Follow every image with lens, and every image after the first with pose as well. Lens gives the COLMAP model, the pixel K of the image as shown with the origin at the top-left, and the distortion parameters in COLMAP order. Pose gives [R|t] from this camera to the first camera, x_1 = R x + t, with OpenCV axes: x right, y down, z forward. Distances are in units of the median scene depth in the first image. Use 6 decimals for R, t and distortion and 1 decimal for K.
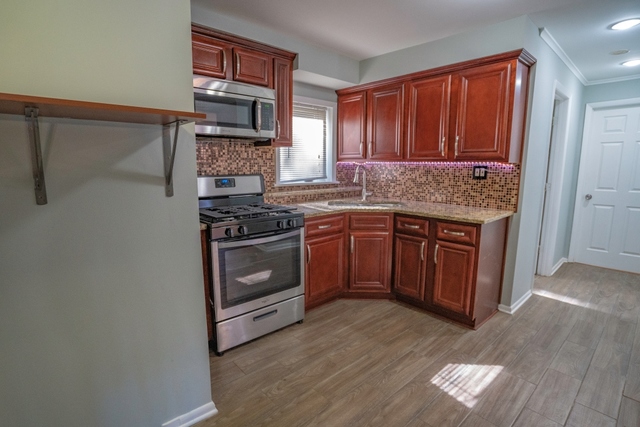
lens RADIAL K [[320.7, 0, 315.7], [0, 320.7, 212.1], [0, 0, 1]] dist [-0.036032, 0.006087]
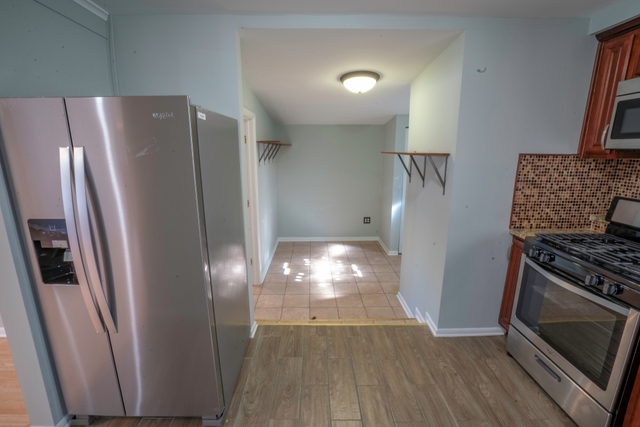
lens RADIAL K [[302.0, 0, 319.5], [0, 302.0, 215.2], [0, 0, 1]] dist [-0.039055, 0.013019]
pose [[-0.650778, 0.169927, -0.740009, 0.633562], [-0.113258, 0.942004, 0.315913, -0.199582], [0.750773, 0.289401, -0.593790, 0.771128]]
